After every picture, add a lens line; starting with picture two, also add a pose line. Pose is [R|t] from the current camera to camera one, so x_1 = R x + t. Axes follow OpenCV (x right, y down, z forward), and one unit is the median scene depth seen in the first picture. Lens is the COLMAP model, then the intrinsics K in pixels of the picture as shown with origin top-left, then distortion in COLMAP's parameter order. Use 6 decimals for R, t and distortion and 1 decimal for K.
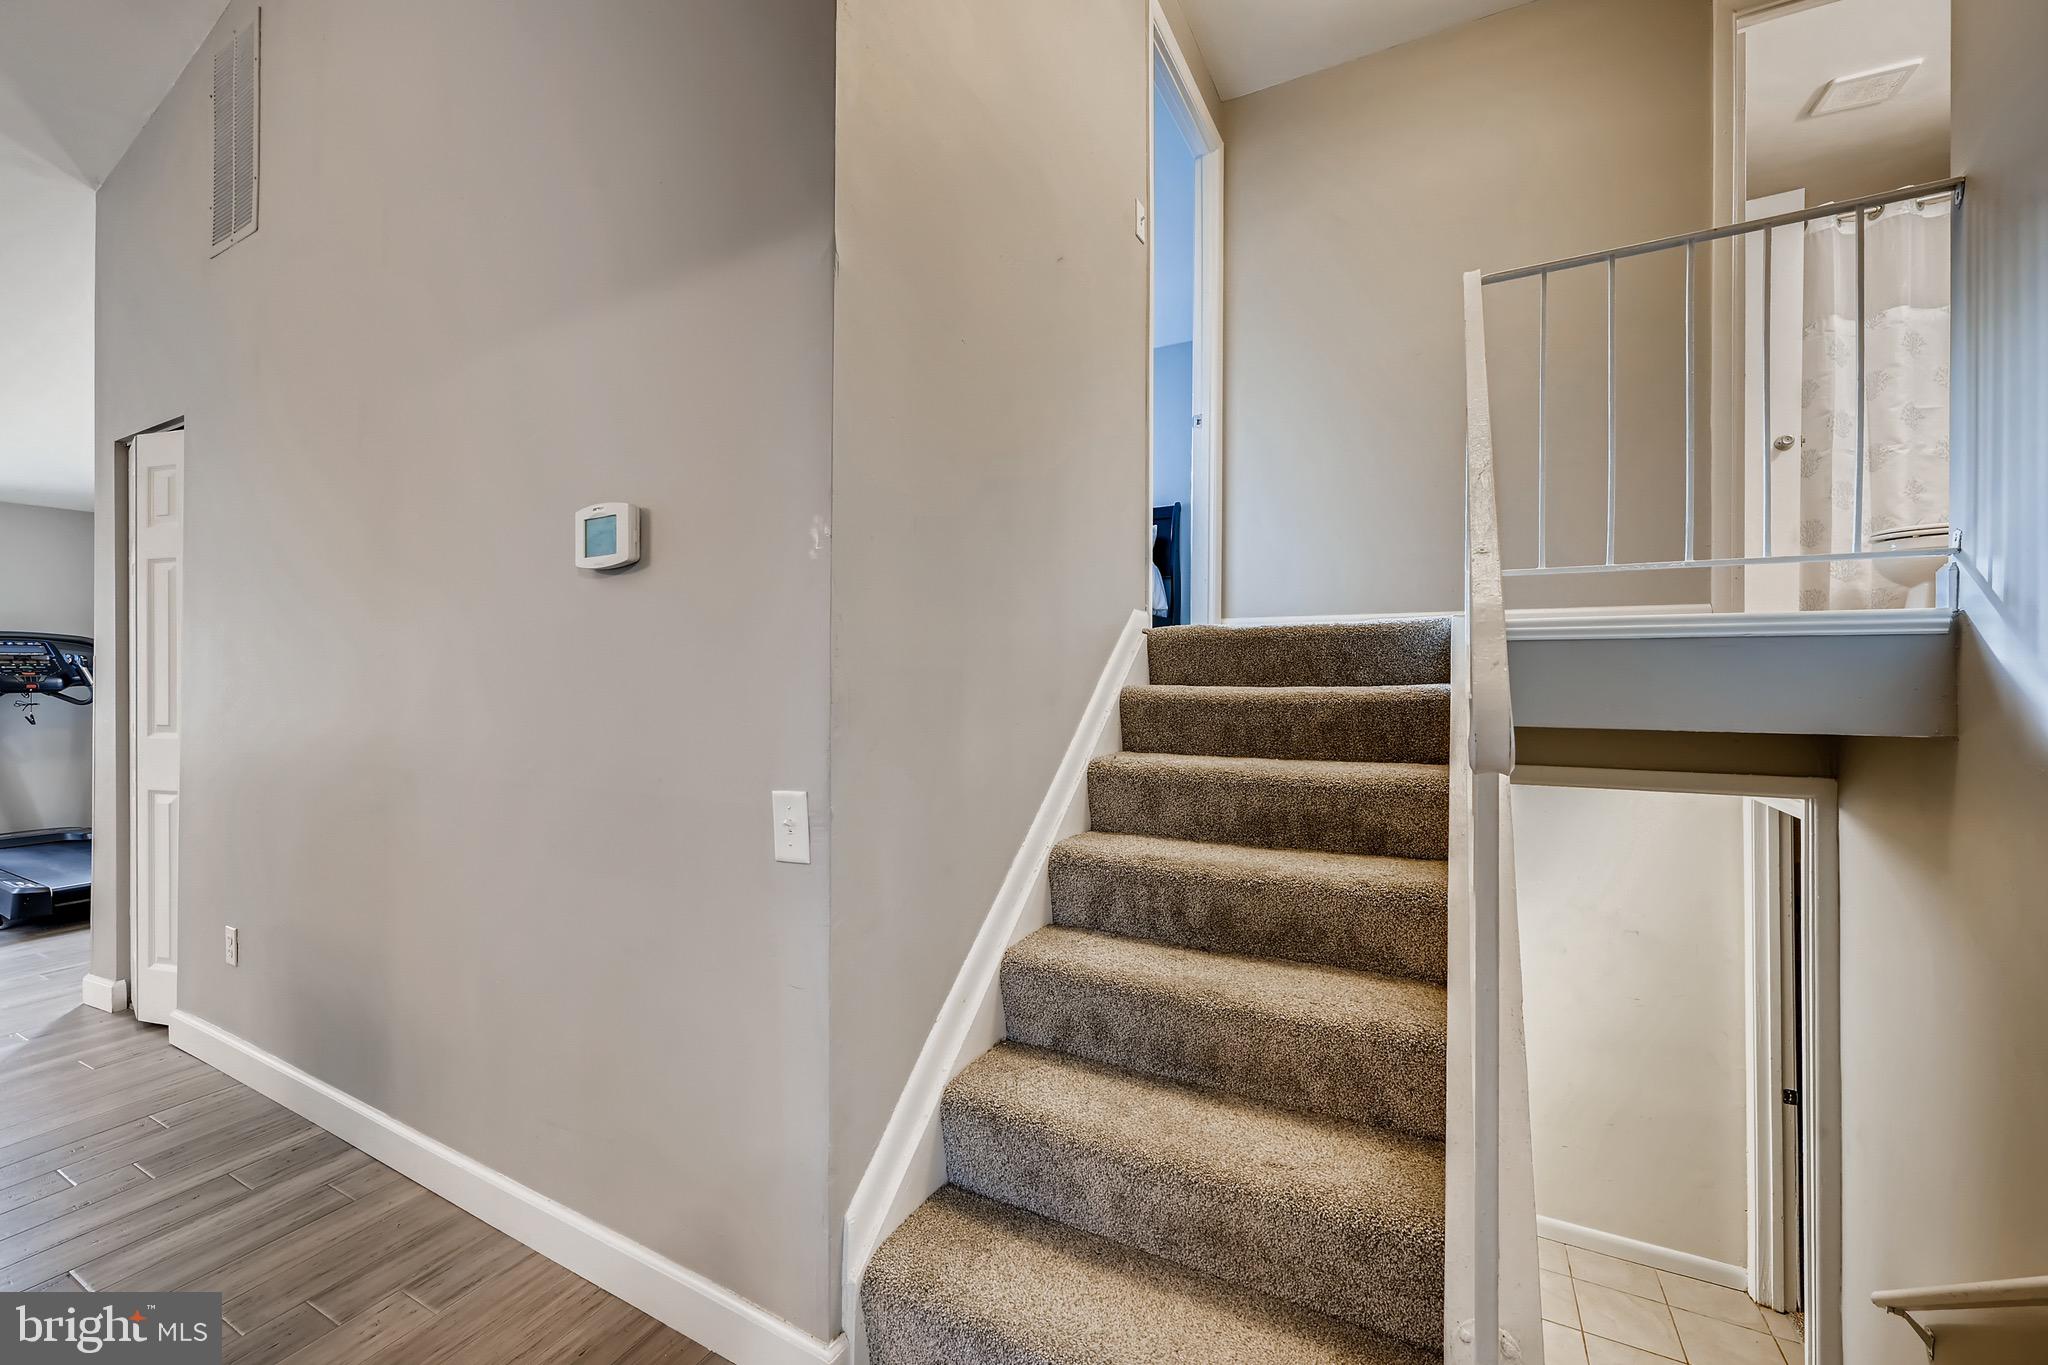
lens RADIAL K [[817.9, 0, 1024.0], [0, 817.9, 682.5], [0, 0, 1]] dist [0.001683, 0.000252]
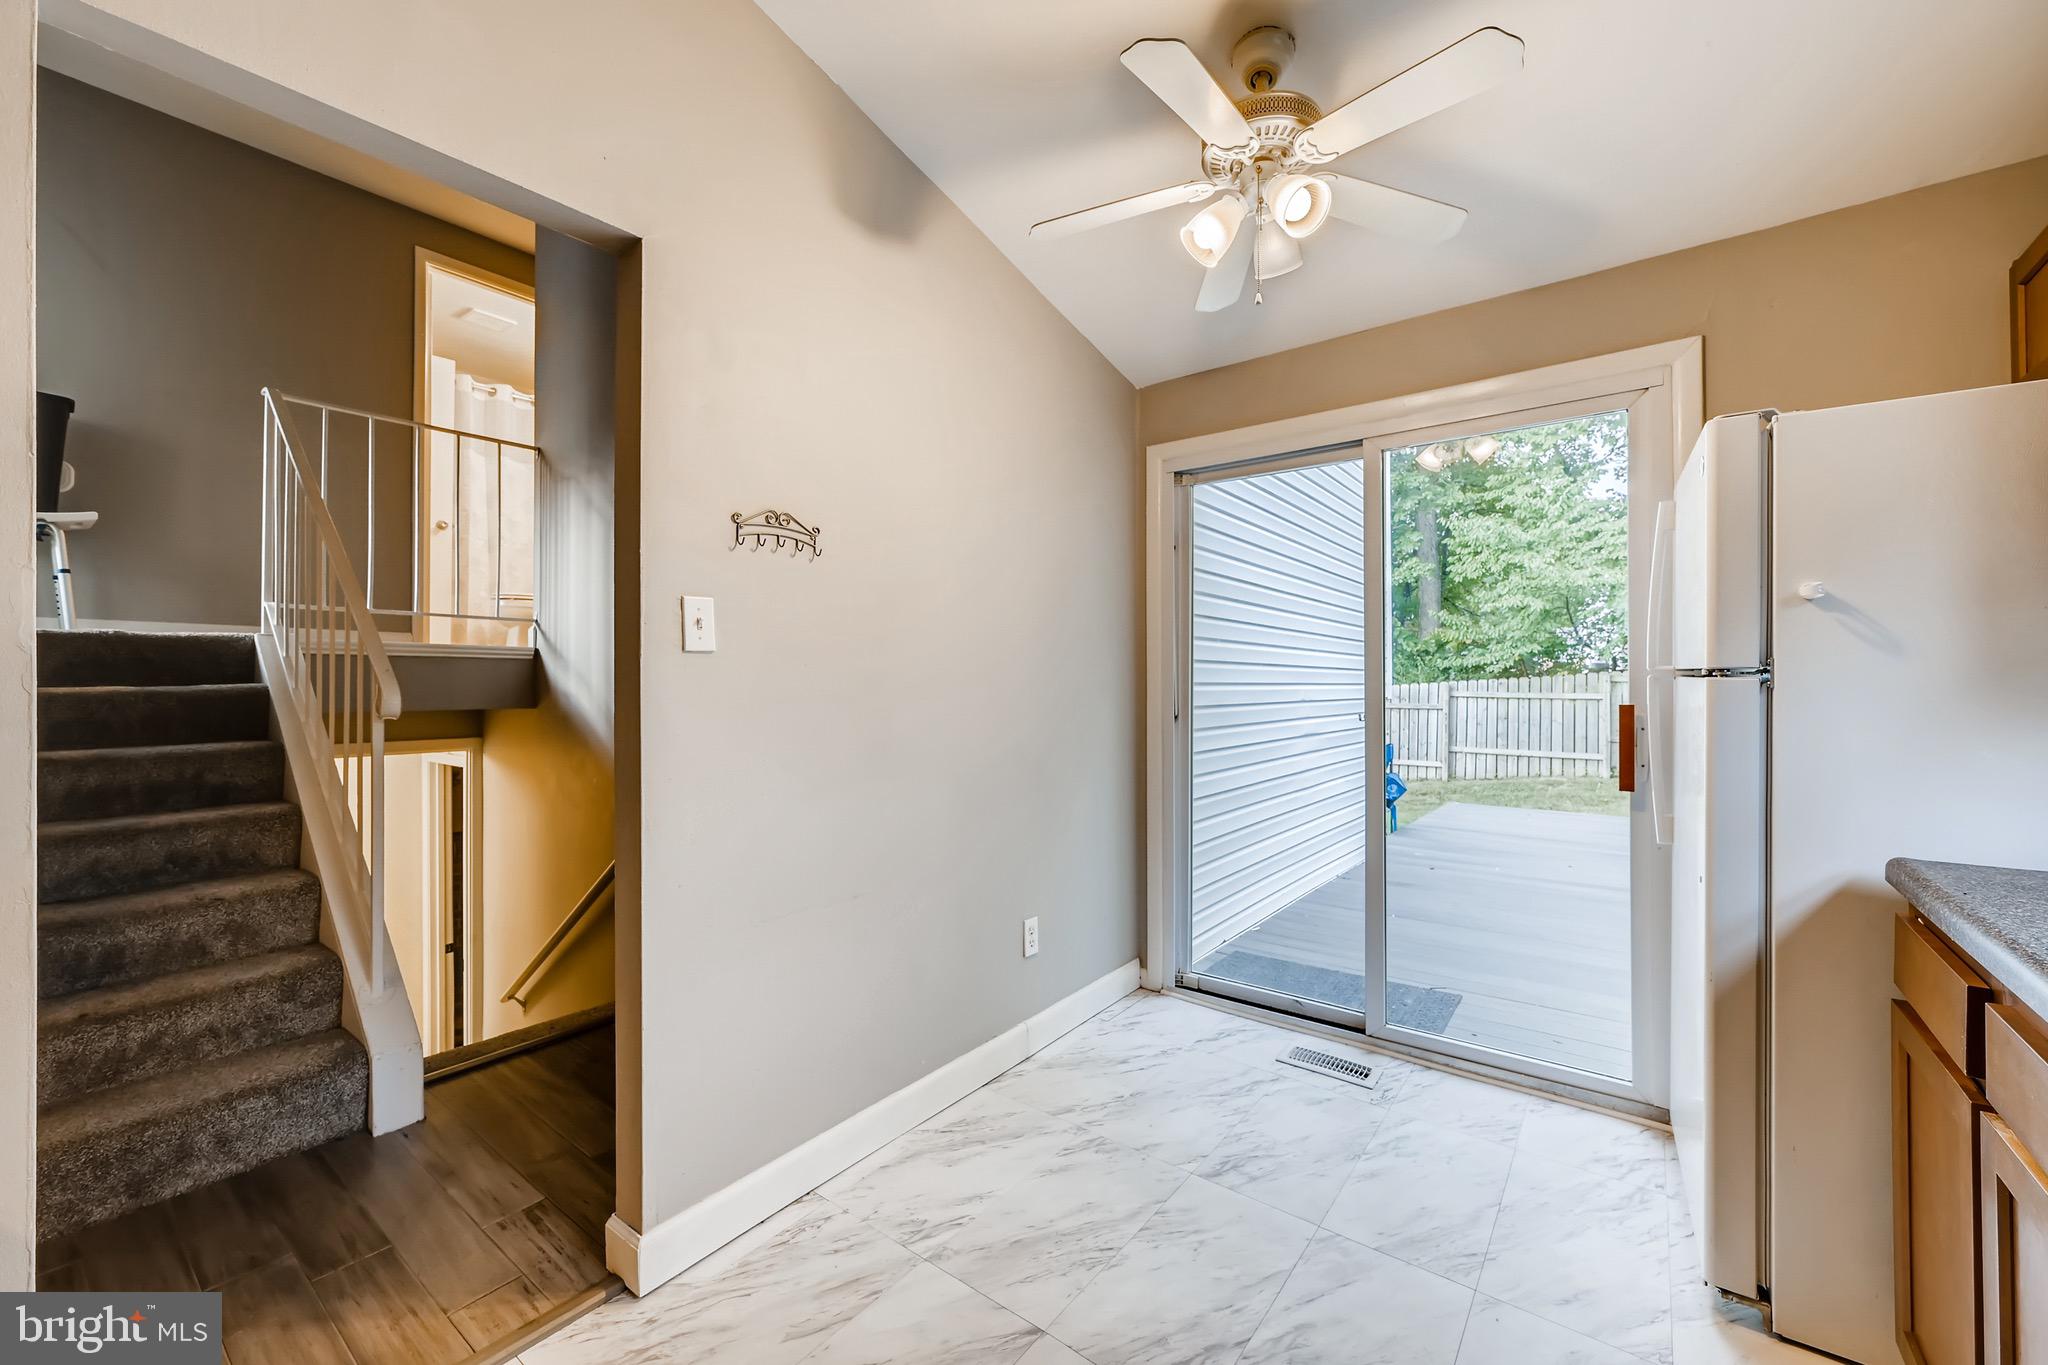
lens RADIAL K [[814.0, 0, 1016.9], [0, 814.0, 675.2], [0, 0, 1]] dist [0.000142, -0.000166]
pose [[0.174136, 0.009783, 0.984673, -0.510065], [0.003479, 0.999938, -0.010550, 0.006416], [-0.984715, 0.005263, 0.174092, -0.421600]]
